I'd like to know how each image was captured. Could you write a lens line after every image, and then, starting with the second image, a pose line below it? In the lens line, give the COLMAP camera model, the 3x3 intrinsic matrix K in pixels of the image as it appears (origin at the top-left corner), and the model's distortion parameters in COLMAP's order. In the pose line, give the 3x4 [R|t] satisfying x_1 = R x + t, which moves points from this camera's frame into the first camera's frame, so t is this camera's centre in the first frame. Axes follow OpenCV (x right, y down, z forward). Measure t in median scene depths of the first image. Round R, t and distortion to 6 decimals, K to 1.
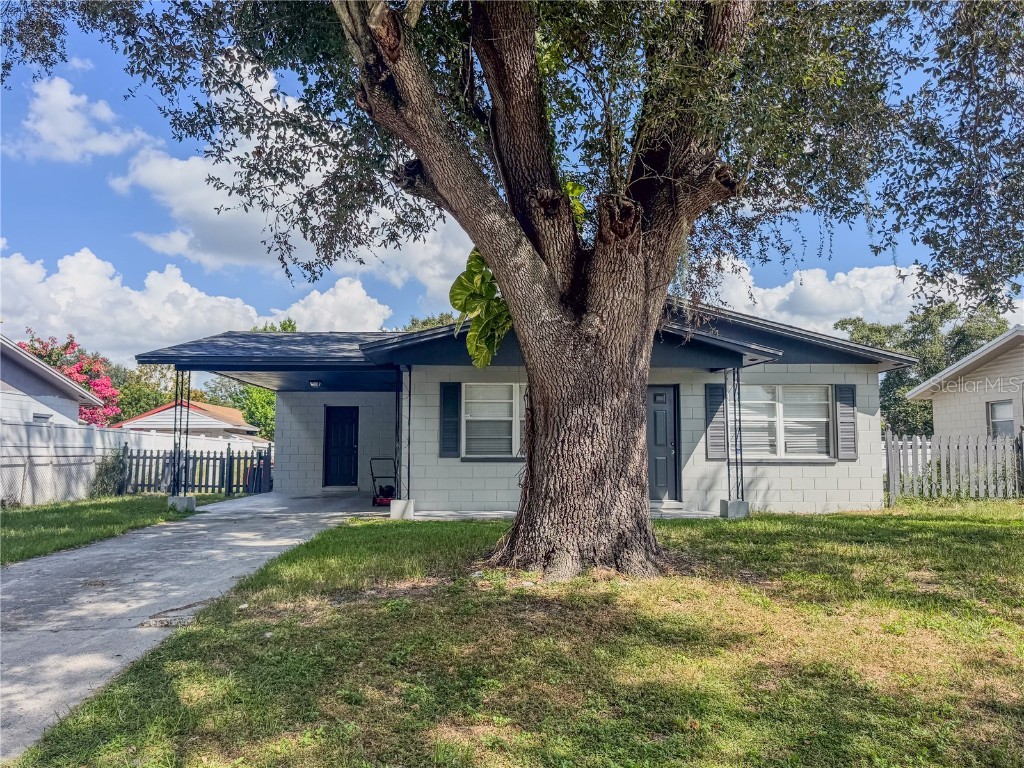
lens RADIAL K [[744.5, 0, 480.2], [0, 744.5, 385.4], [0, 0, 1]] dist [0.012700, 0.000871]
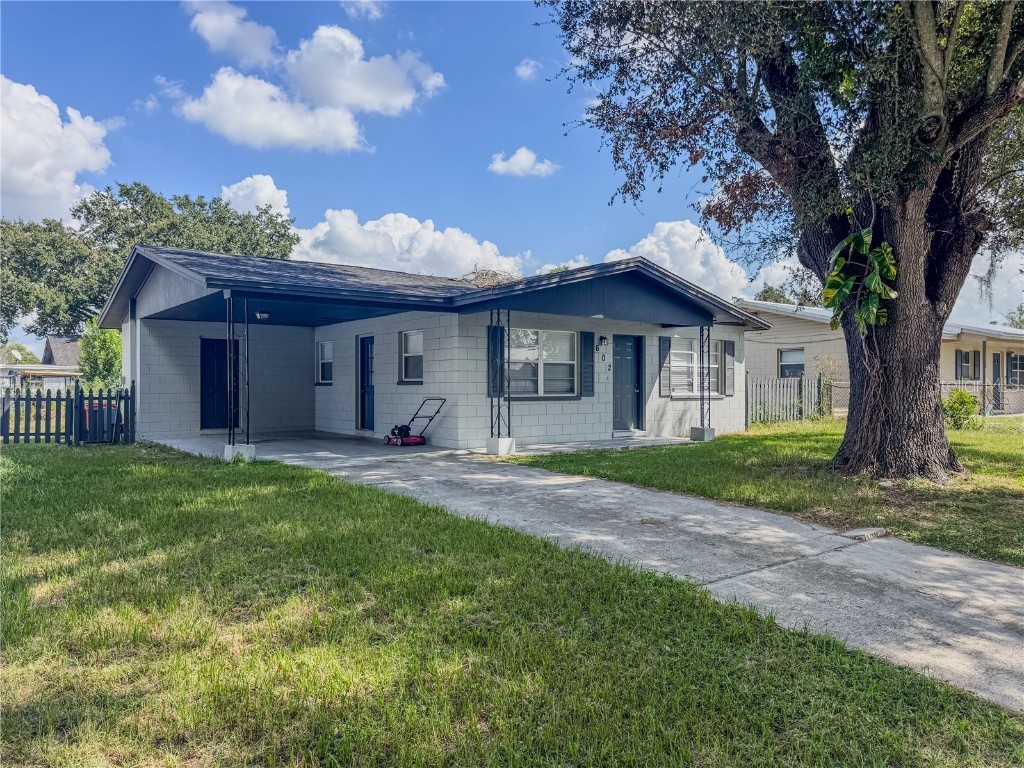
lens RADIAL K [[744.5, 0, 480.2], [0, 744.5, 385.4], [0, 0, 1]] dist [0.012700, 0.000871]
pose [[0.819138, -0.001466, 0.573594, -0.665116], [-0.050770, 0.995887, 0.075049, 0.001400], [-0.571345, -0.090597, 0.815694, 0.142396]]
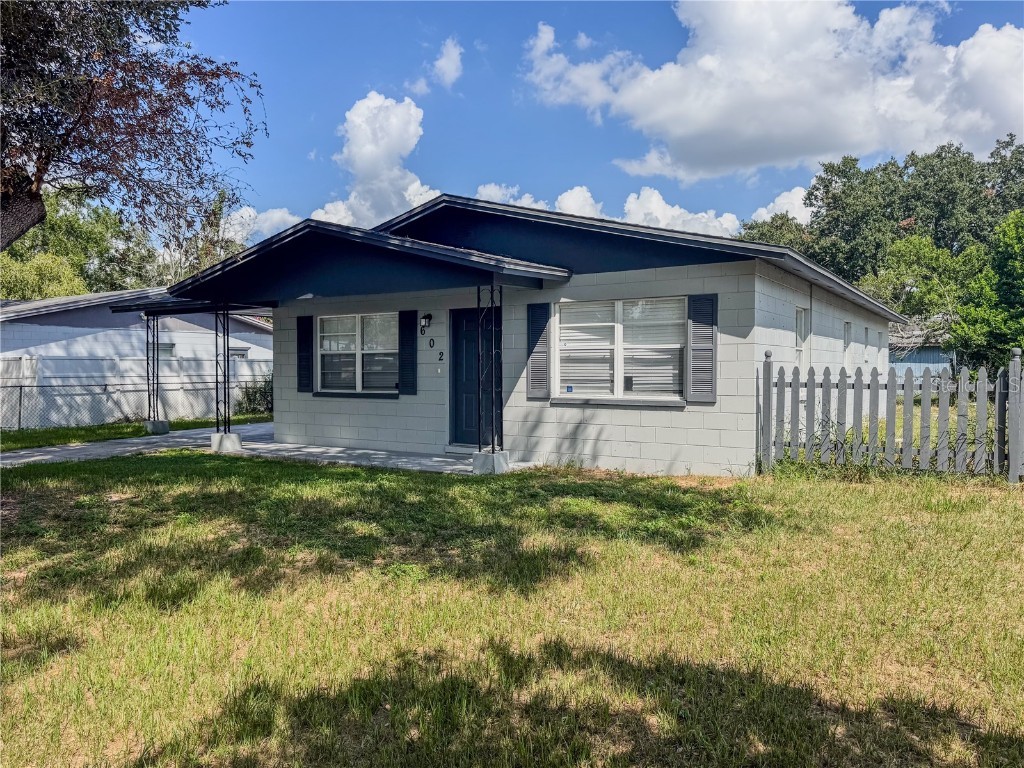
lens RADIAL K [[744.5, 0, 480.2], [0, 744.5, 385.4], [0, 0, 1]] dist [0.012700, 0.000871]
pose [[0.820800, 0.009167, -0.571142, 0.713498], [0.057780, 0.993411, 0.098980, 0.002716], [0.568286, -0.114243, 0.814862, 0.316352]]
